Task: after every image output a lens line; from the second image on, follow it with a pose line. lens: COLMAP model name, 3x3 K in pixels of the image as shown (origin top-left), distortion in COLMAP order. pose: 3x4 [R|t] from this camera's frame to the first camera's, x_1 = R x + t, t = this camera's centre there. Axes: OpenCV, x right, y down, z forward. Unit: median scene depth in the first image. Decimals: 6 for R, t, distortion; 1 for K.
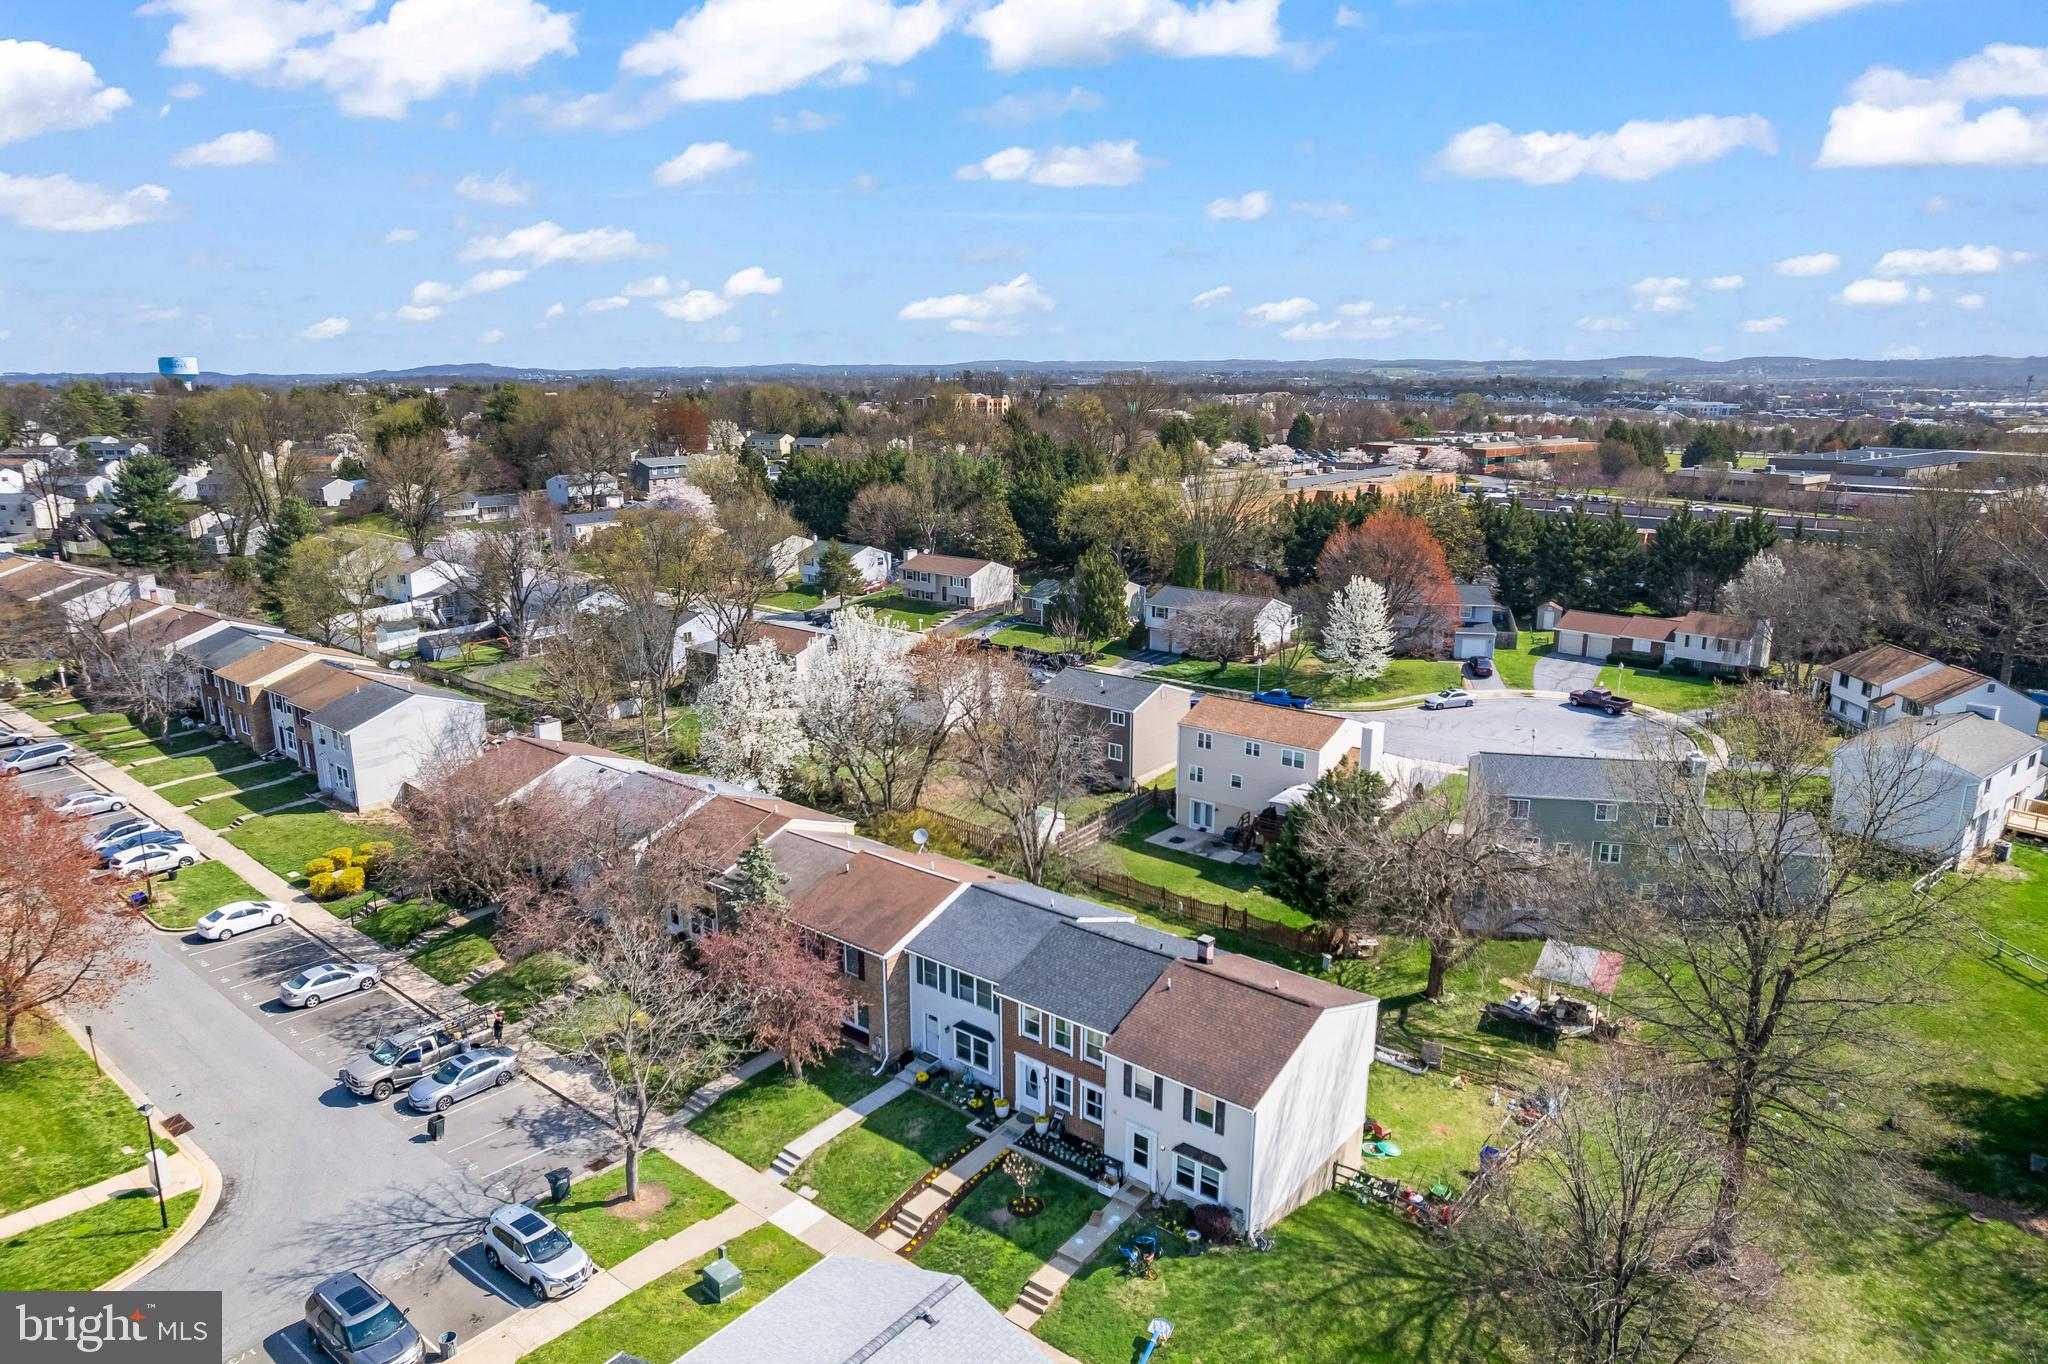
lens RADIAL K [[1319.6, 0, 1024.4], [0, 1319.6, 678.2], [0, 0, 1]] dist [-0.051233, 0.032532]
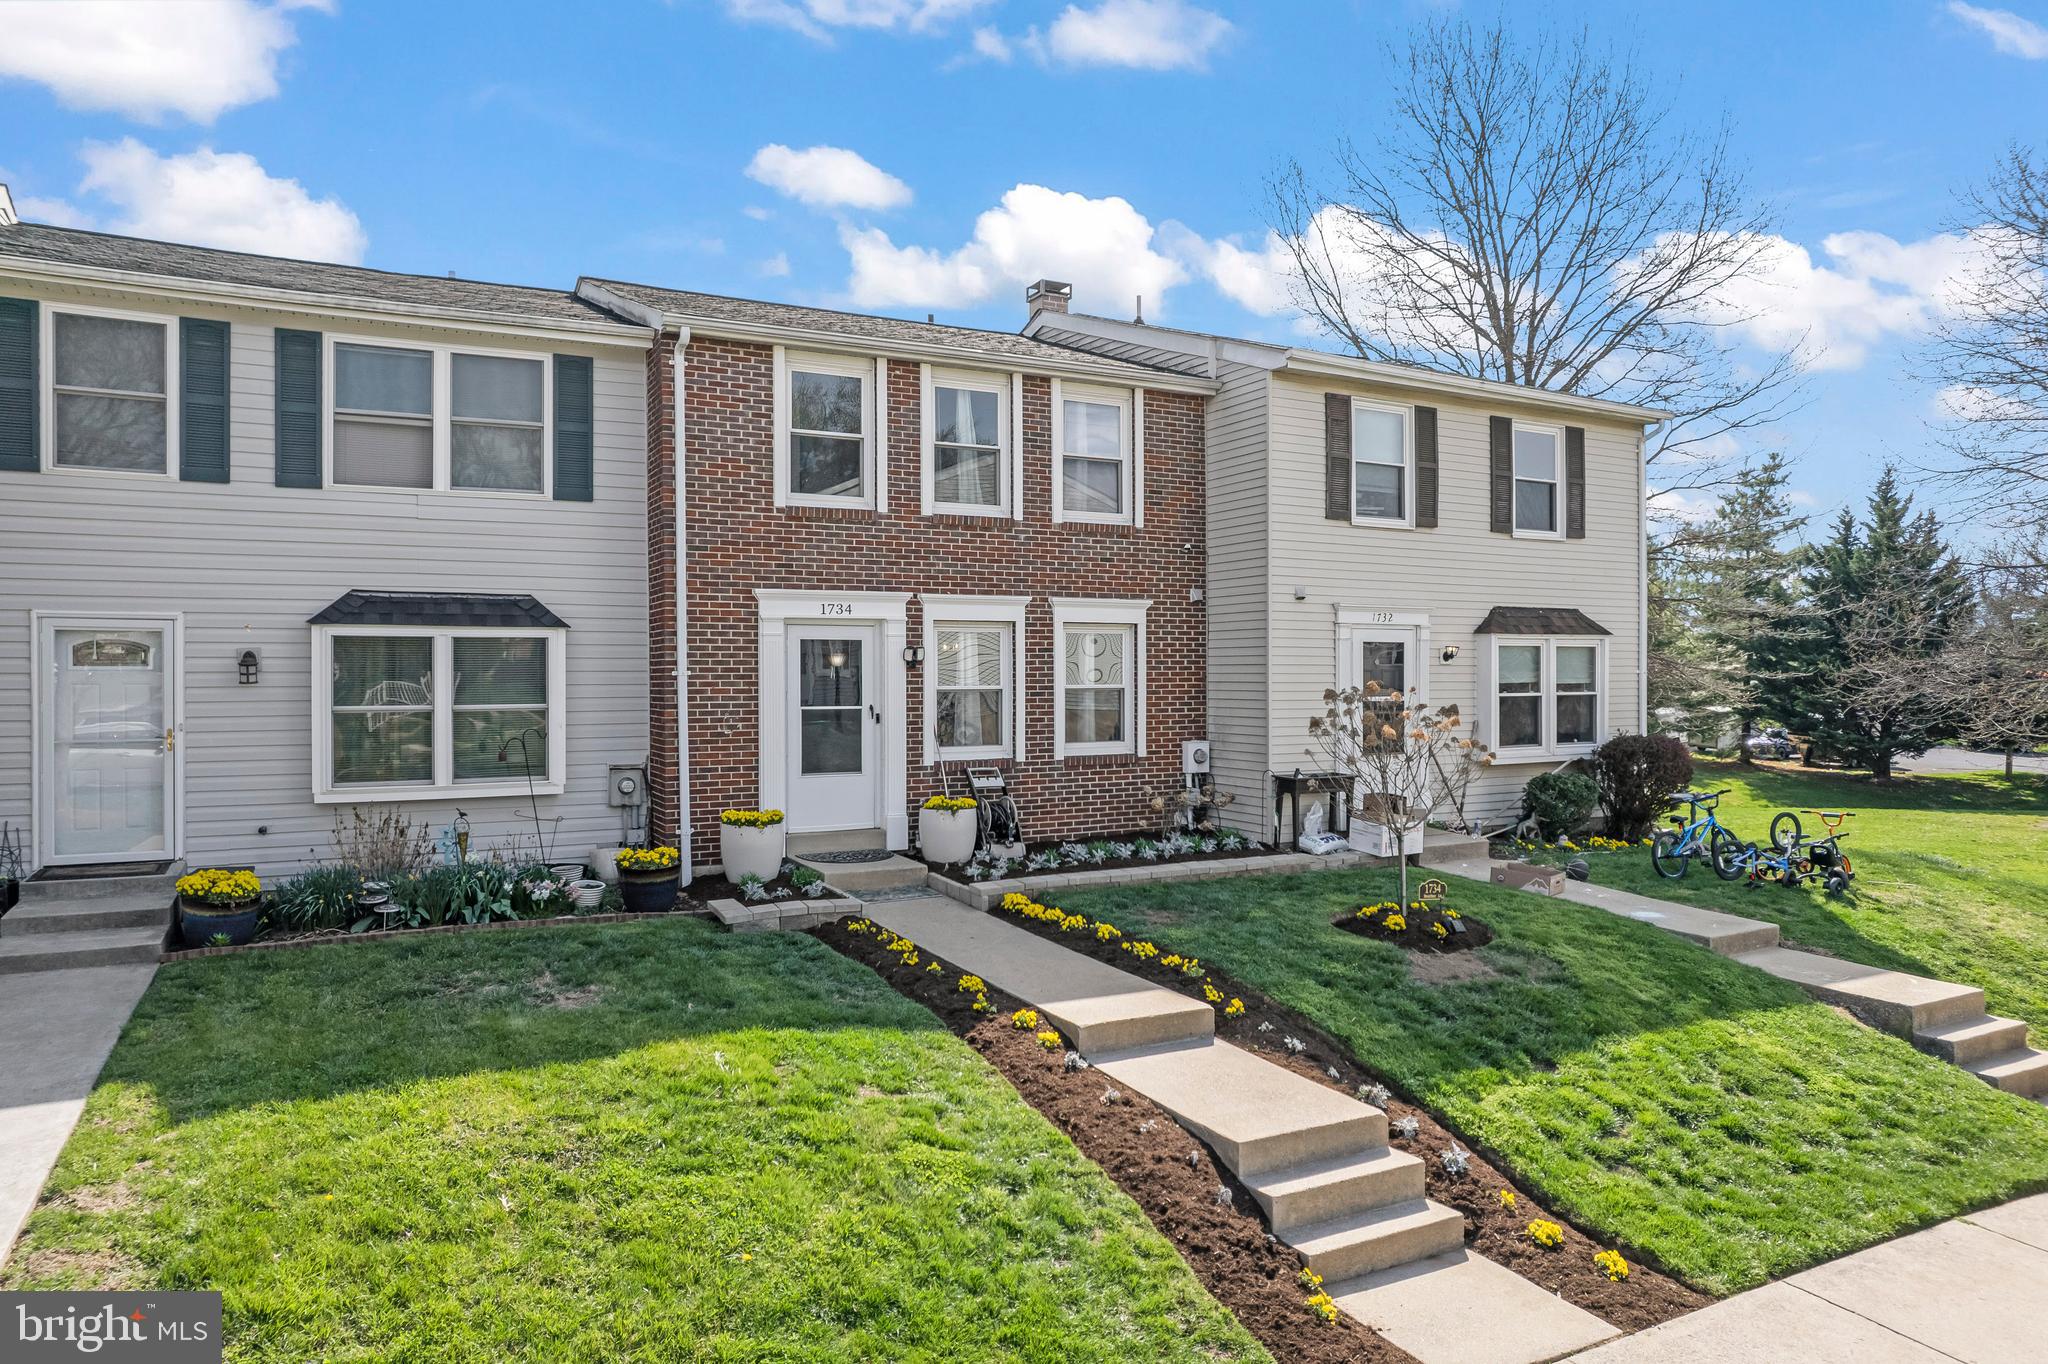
lens RADIAL K [[1319.6, 0, 1023.3], [0, 1319.6, 684.5], [0, 0, 1]] dist [-0.051233, 0.032532]
pose [[0.384498, -0.003760, 0.923118, -0.209134], [0.216648, 0.972430, -0.086277, 0.333857], [-0.897343, 0.233165, 0.374712, 0.876808]]
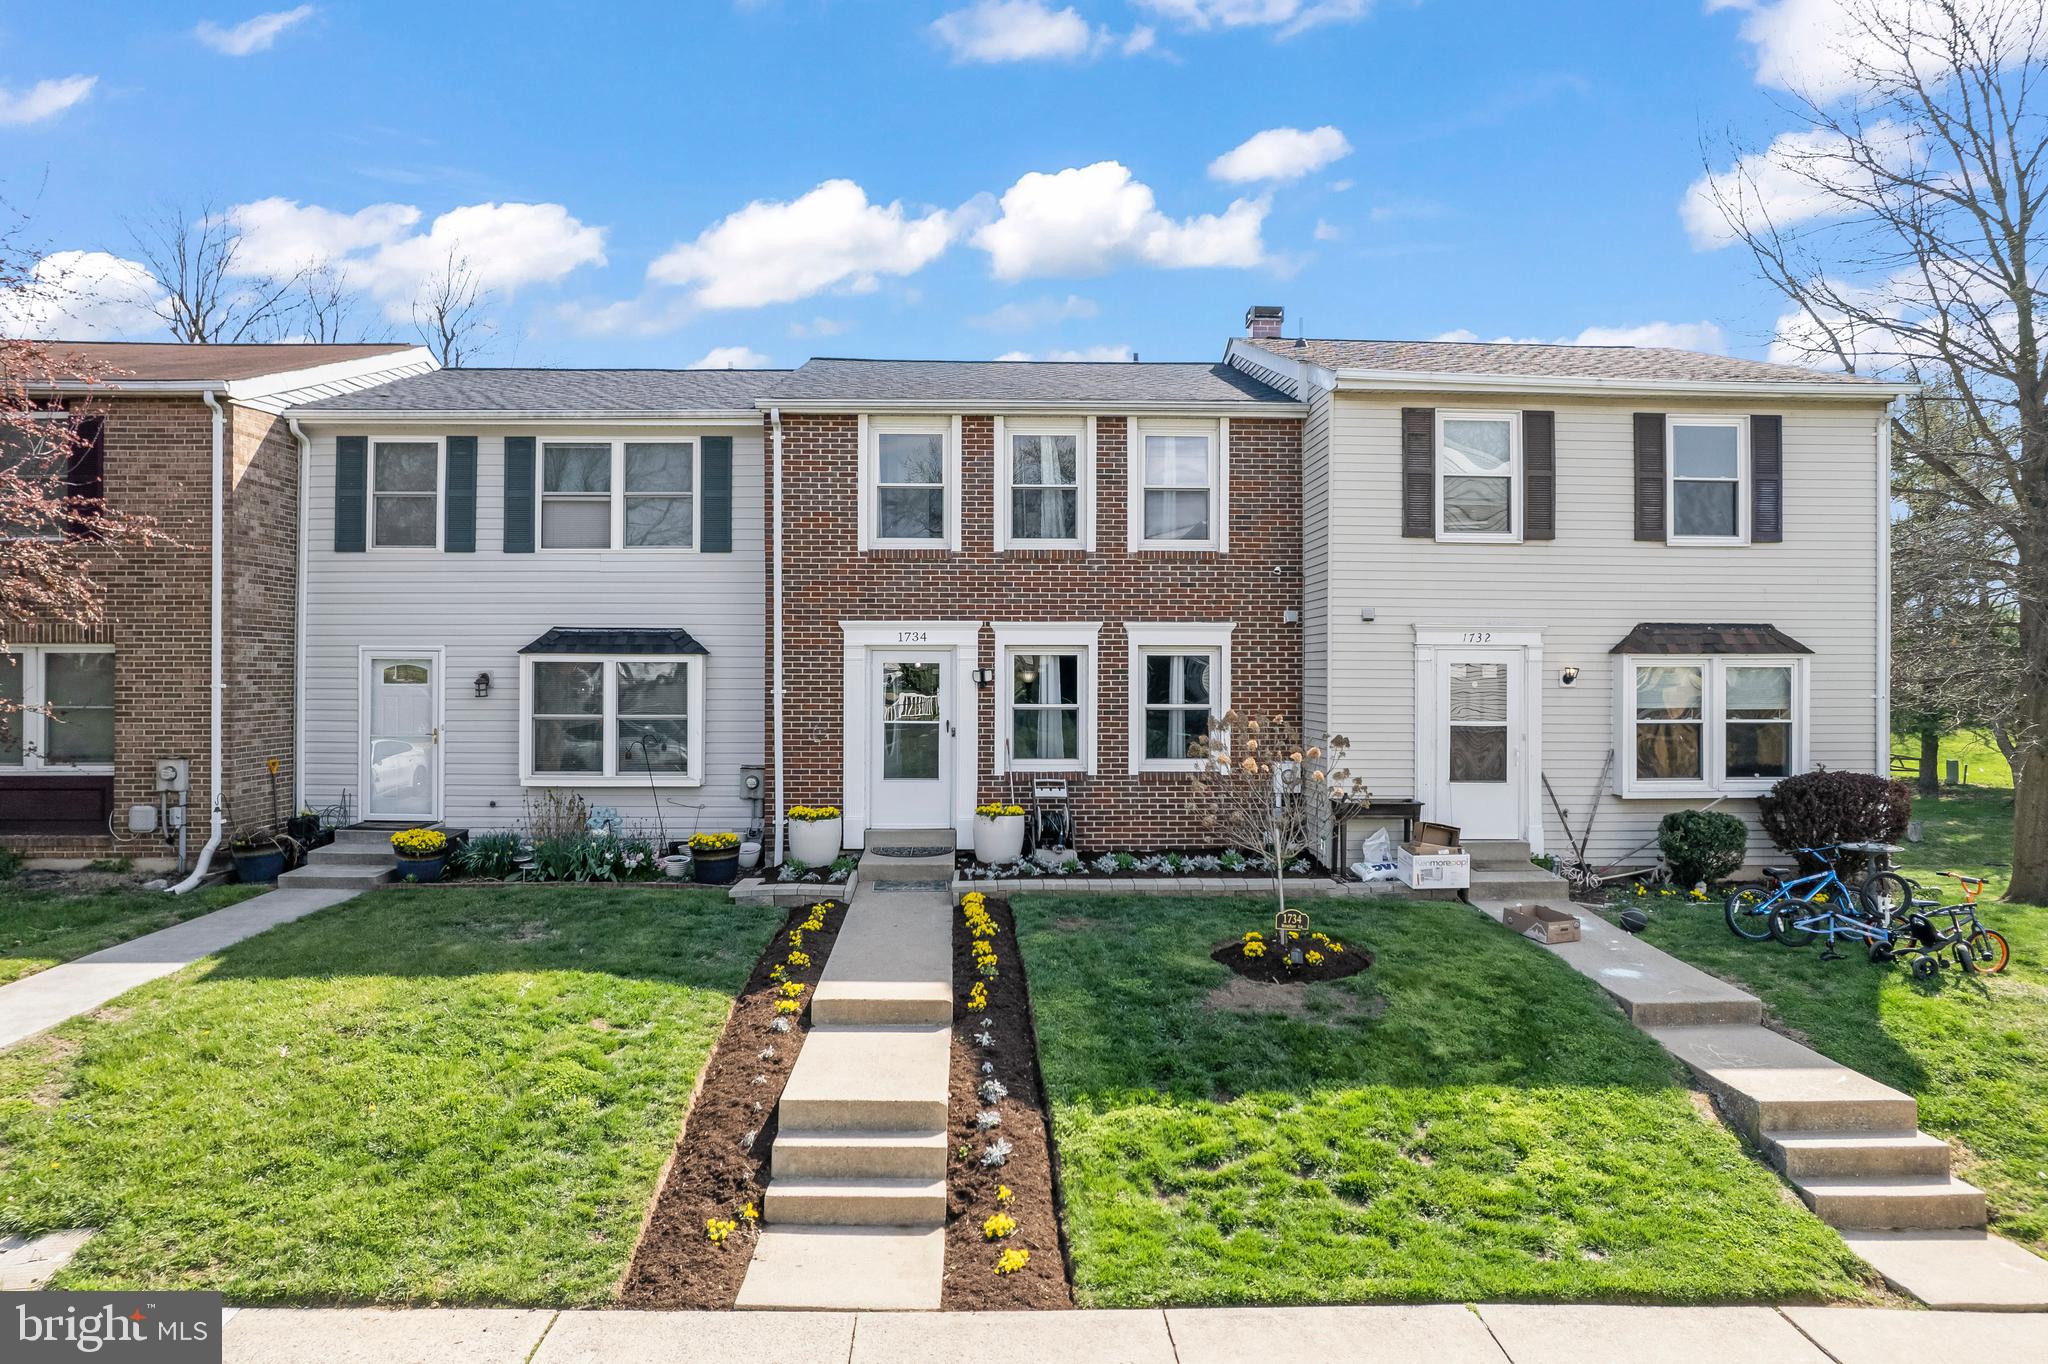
lens RADIAL K [[1319.6, 0, 1021.8], [0, 1319.6, 668.1], [0, 0, 1]] dist [-0.051233, 0.032532]
pose [[0.753540, 0.009248, 0.657337, -0.164531], [0.147637, 0.971979, -0.182919, 0.353475], [-0.640610, 0.234884, 0.731060, 0.775395]]
